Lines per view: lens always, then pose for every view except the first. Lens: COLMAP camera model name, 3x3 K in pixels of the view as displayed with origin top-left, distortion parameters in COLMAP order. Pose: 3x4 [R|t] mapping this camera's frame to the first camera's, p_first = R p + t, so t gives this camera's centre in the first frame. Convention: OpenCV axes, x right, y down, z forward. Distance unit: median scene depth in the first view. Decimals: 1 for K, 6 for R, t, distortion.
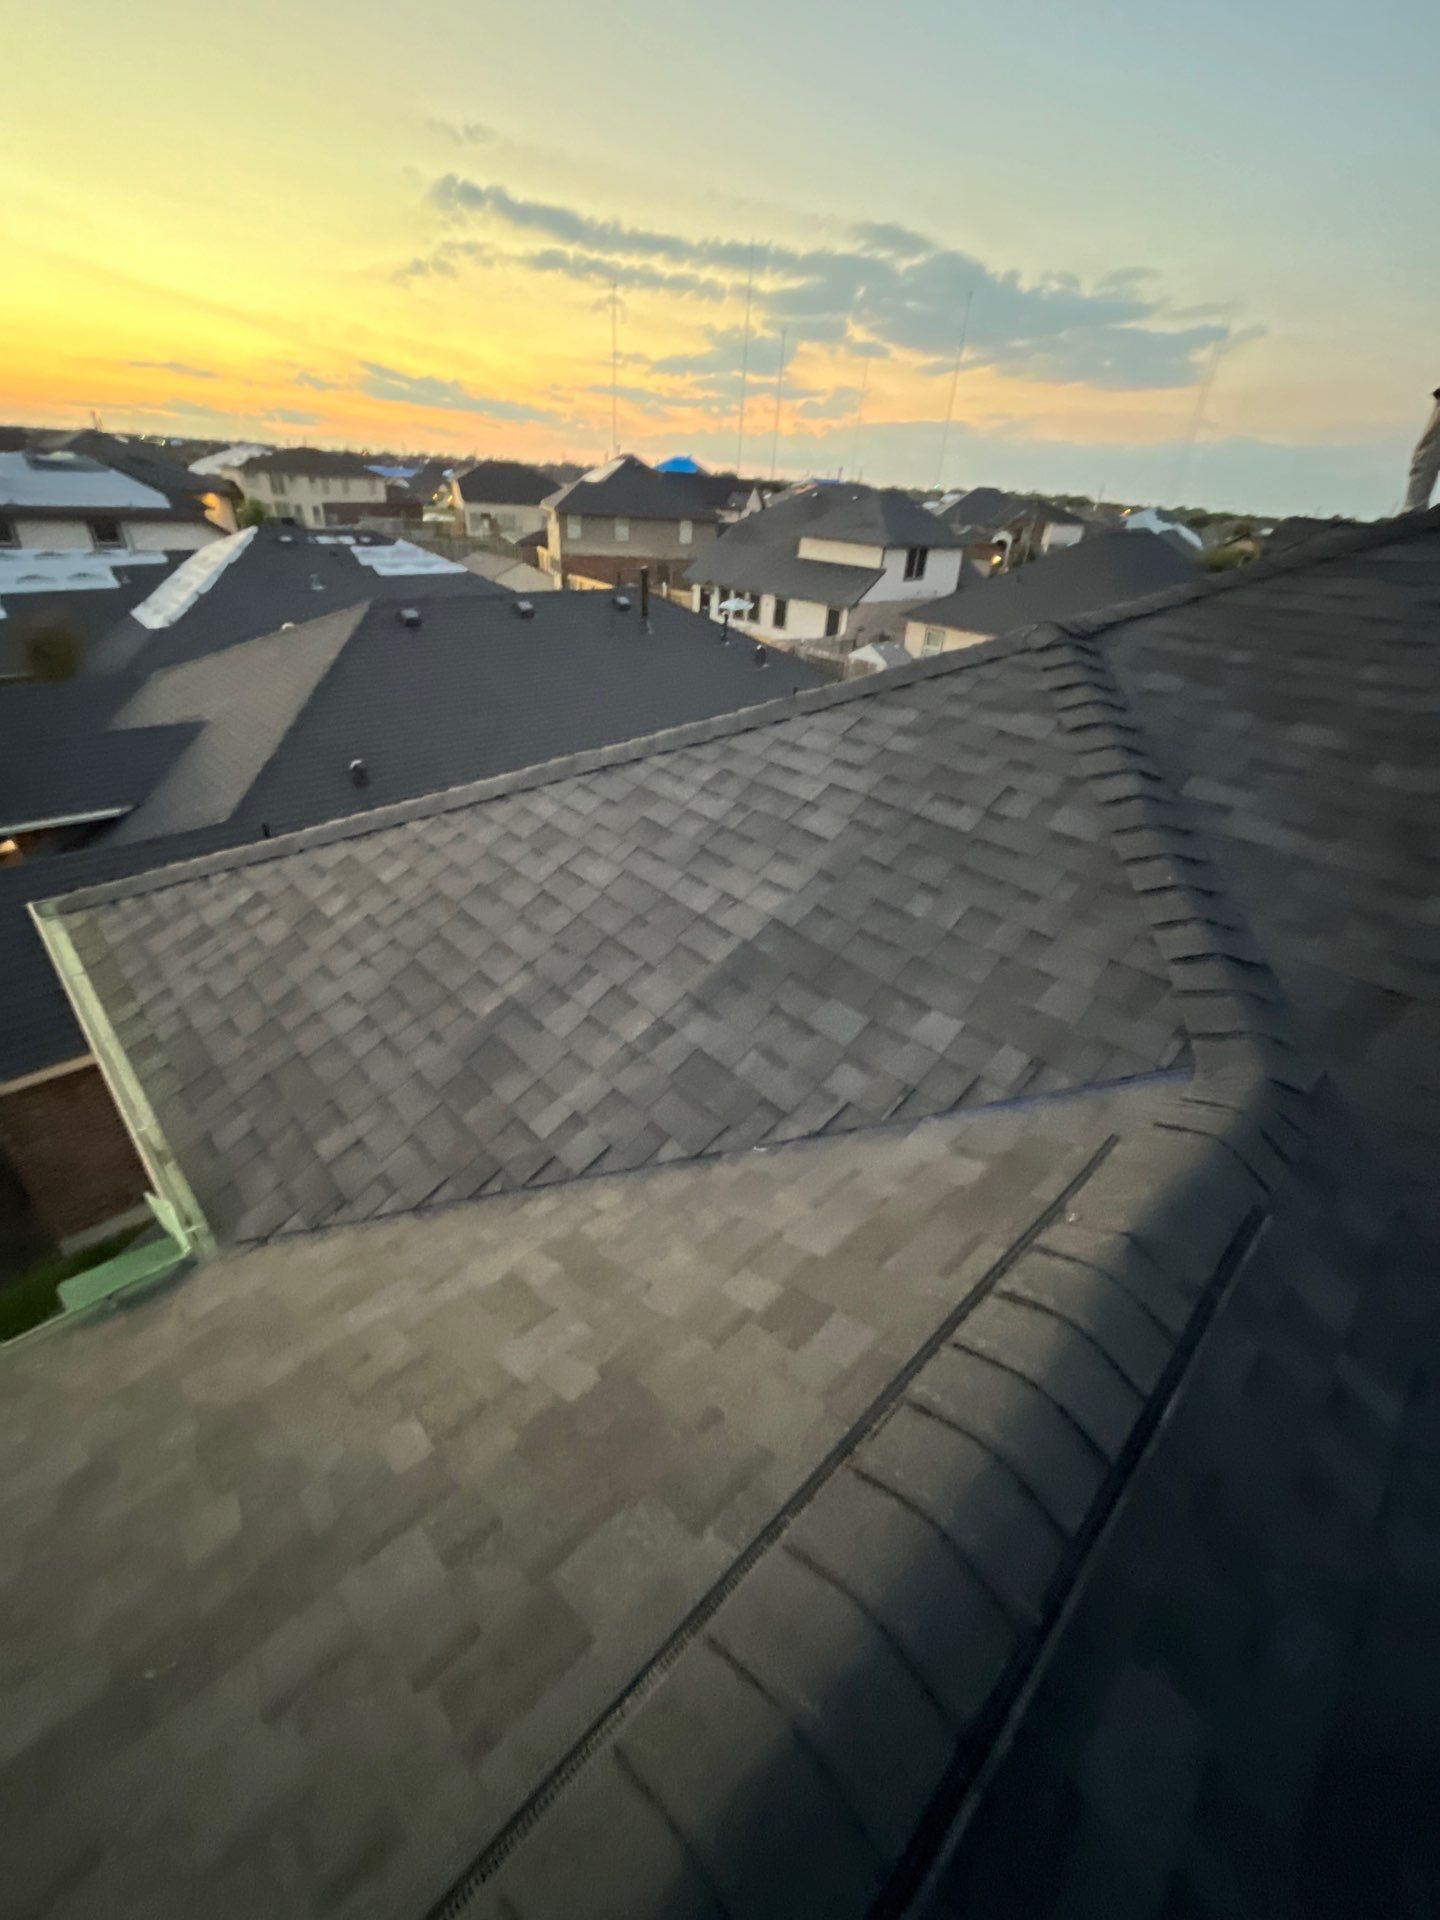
lens RADIAL K [[780.5, 0, 724.7], [0, 780.5, 954.8], [0, 0, 1]] dist [-0.009126, 0.001152]
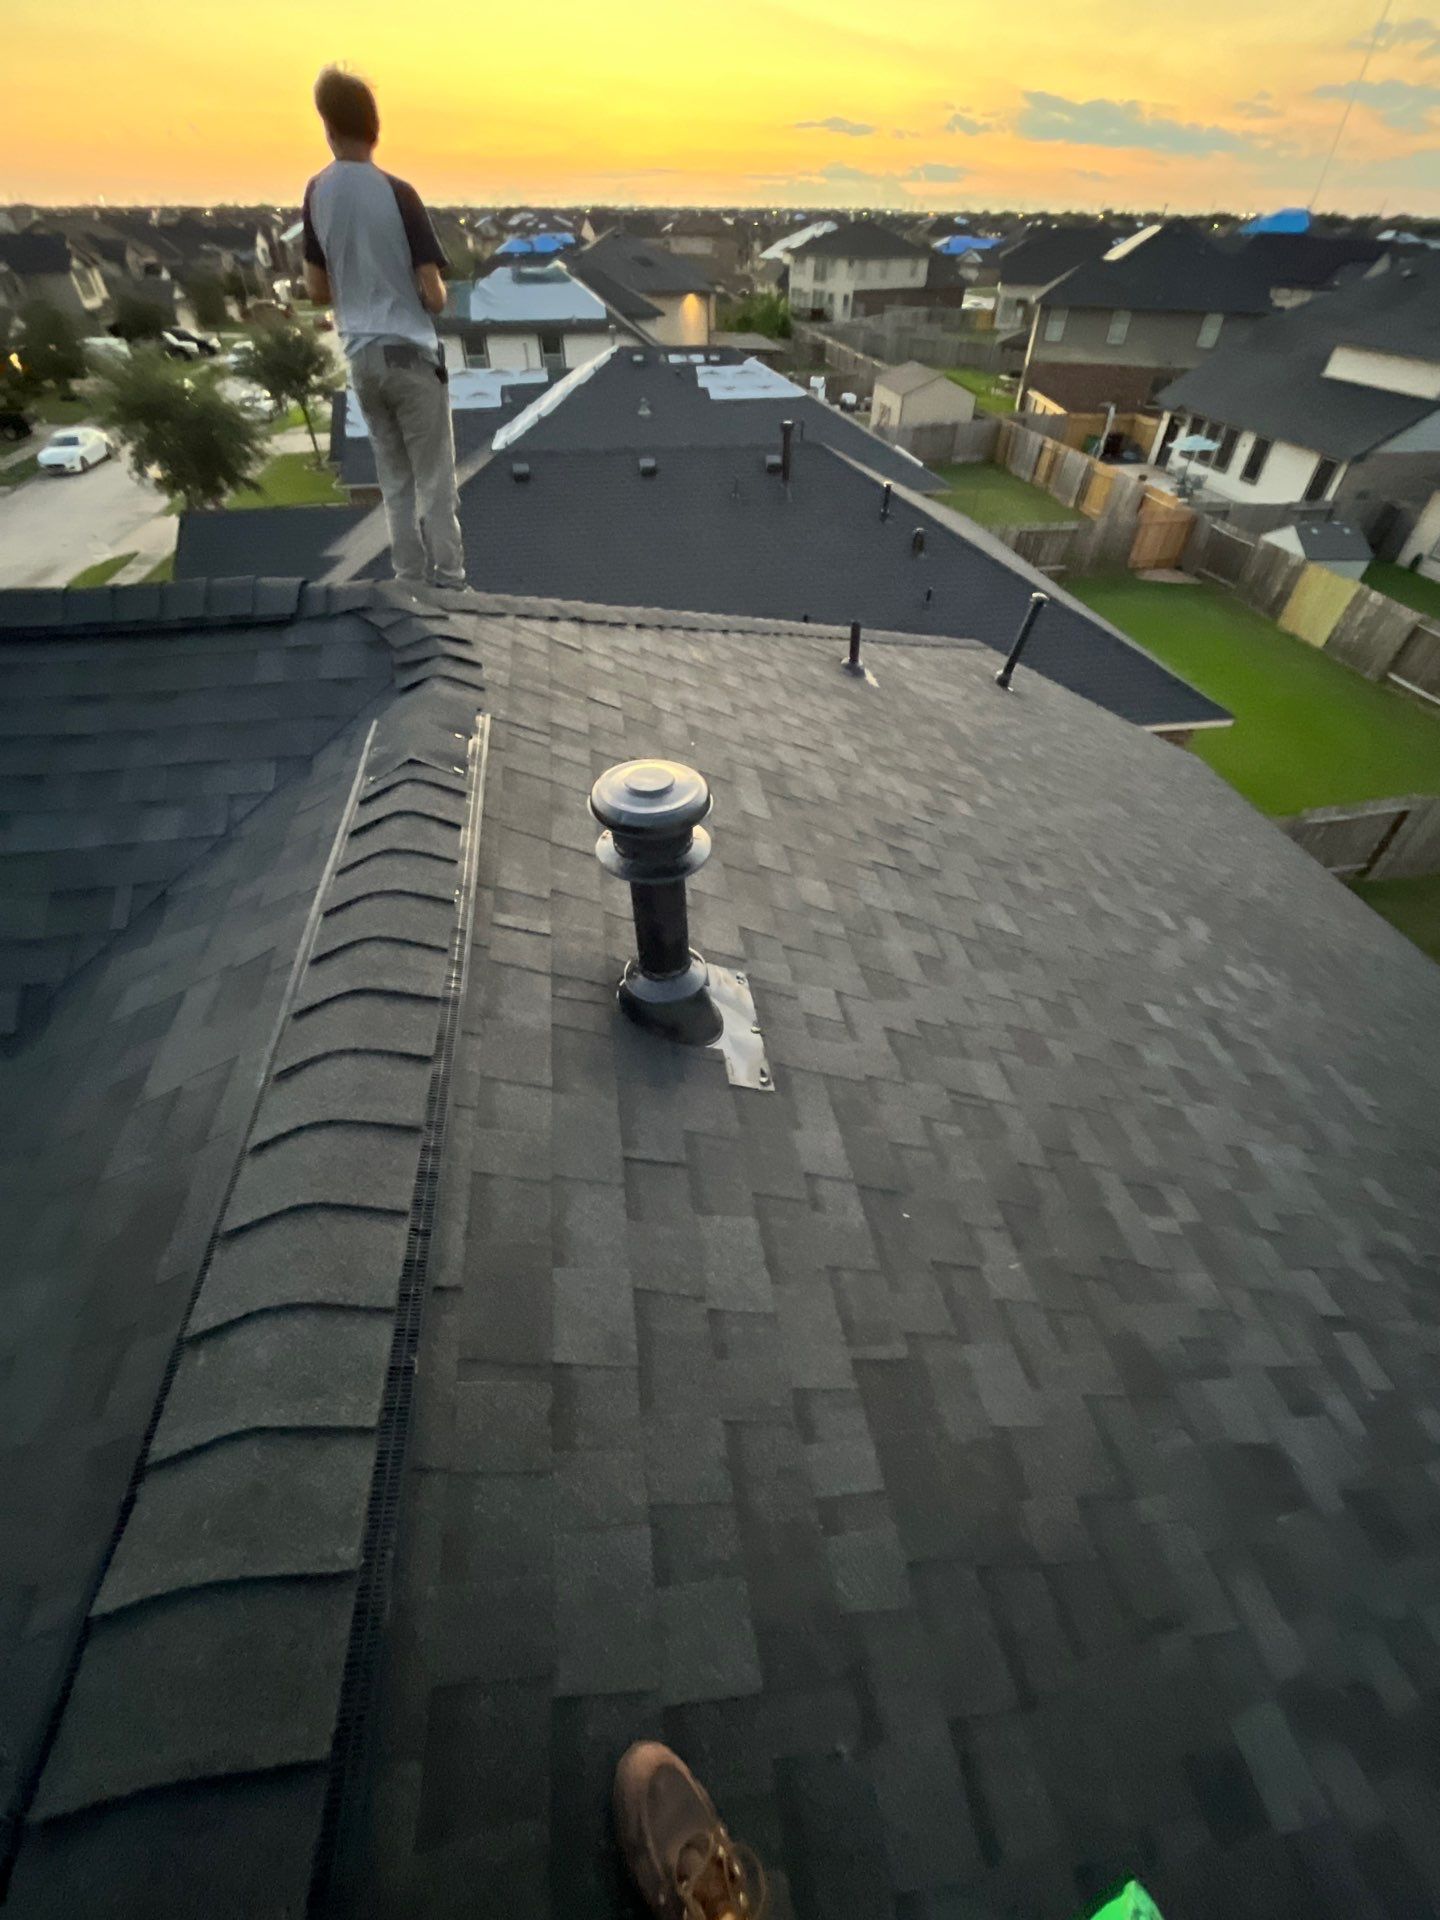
lens RADIAL K [[780.5, 0, 724.7], [0, 780.5, 954.8], [0, 0, 1]] dist [-0.009126, 0.001152]
pose [[0.809060, 0.363262, -0.462021, 0.166185], [-0.266924, 0.927475, 0.261804, -0.056586], [0.523616, -0.088490, 0.847346, 0.064024]]
